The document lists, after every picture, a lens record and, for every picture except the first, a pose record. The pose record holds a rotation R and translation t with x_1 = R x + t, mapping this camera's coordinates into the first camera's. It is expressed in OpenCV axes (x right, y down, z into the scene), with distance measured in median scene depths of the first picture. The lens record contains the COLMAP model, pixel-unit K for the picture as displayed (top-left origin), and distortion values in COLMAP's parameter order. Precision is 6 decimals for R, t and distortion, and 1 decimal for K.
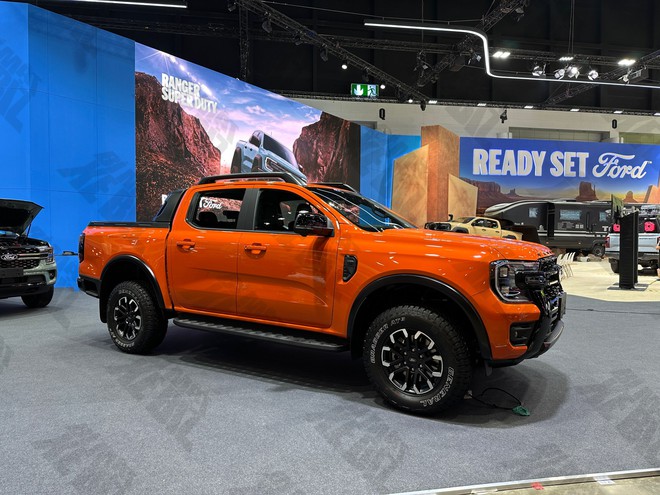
lens RADIAL K [[468.9, 0, 330.0], [0, 468.9, 247.5], [0, 0, 1]] dist [0.037632, -0.098016]
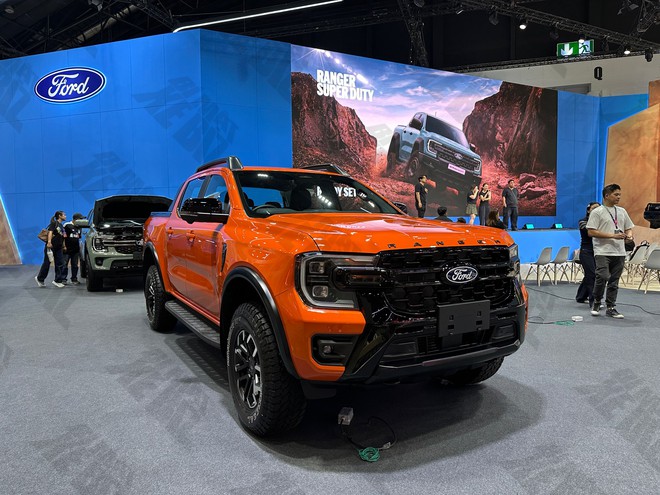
lens RADIAL K [[468.9, 0, 330.0], [0, 468.9, 247.5], [0, 0, 1]] dist [0.037632, -0.098016]
pose [[0.879822, 0.005408, -0.475273, 0.166674], [0.007205, 0.999669, 0.024712, 0.000429], [0.475249, -0.025167, 0.879491, 0.076078]]
